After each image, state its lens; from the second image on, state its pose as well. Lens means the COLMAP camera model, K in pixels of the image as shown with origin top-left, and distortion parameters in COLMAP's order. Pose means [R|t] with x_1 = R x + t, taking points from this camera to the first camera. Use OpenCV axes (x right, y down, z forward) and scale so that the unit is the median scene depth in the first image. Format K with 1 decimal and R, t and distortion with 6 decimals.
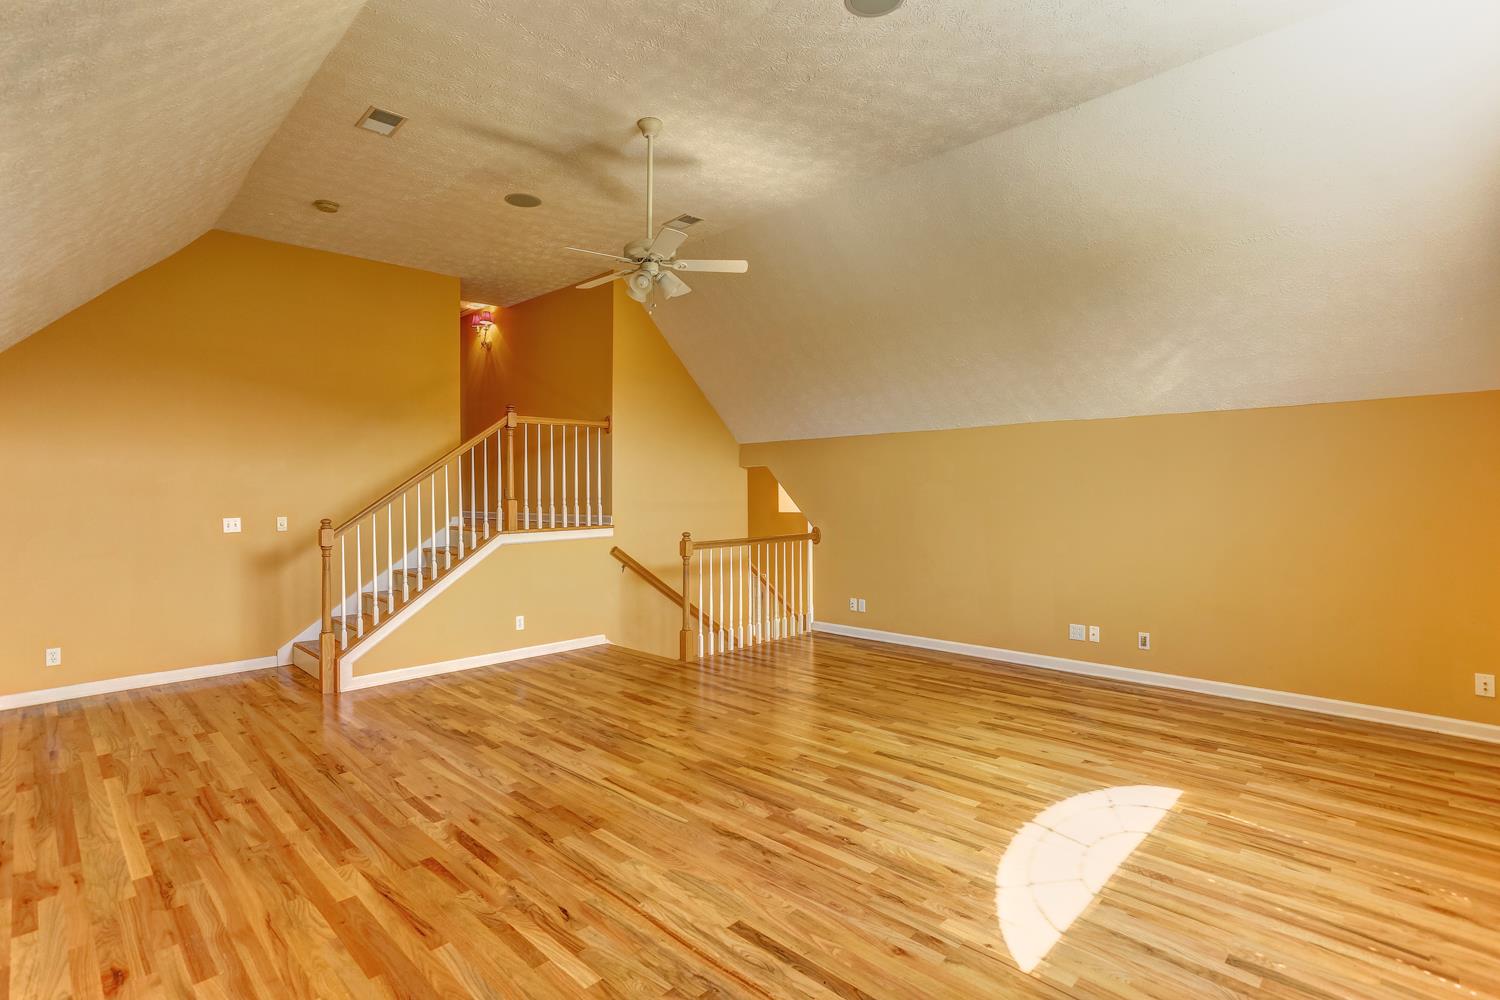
lens RADIAL K [[722.8, 0, 740.5], [0, 722.8, 491.2], [0, 0, 1]] dist [-0.048757, 0.013425]
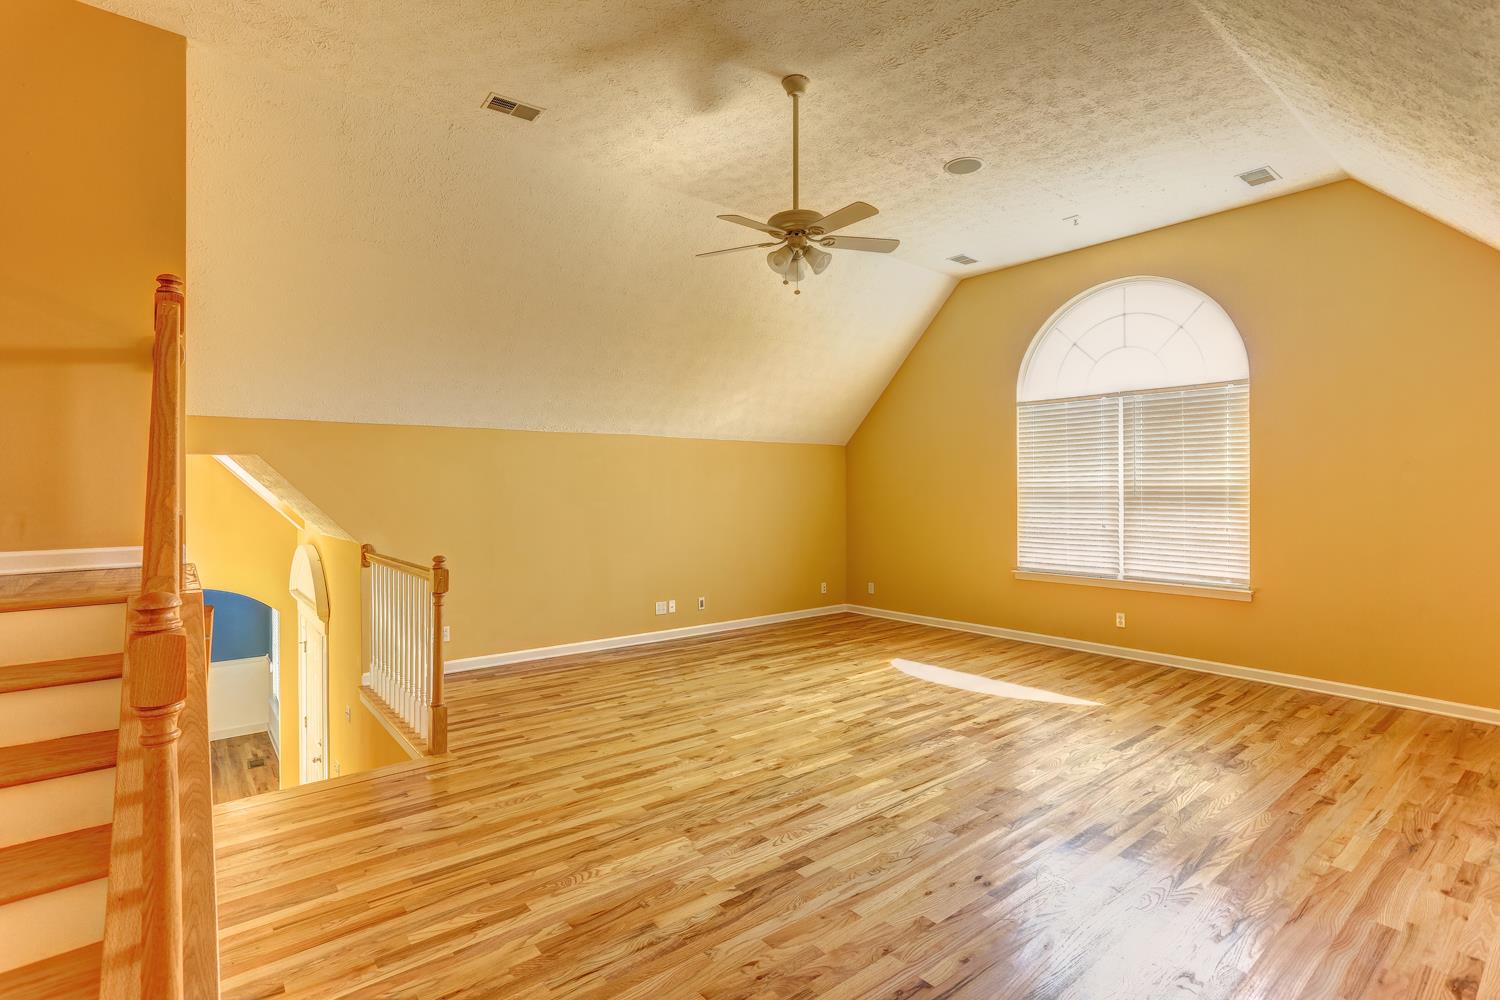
lens RADIAL K [[722.8, 0, 740.4], [0, 722.8, 494.6], [0, 0, 1]] dist [-0.048757, 0.013425]
pose [[0.125393, 0.000087, 0.992107, -0.975639], [0.010179, 0.999947, -0.001374, 0.005881], [-0.992055, 0.010271, 0.125385, 0.920036]]
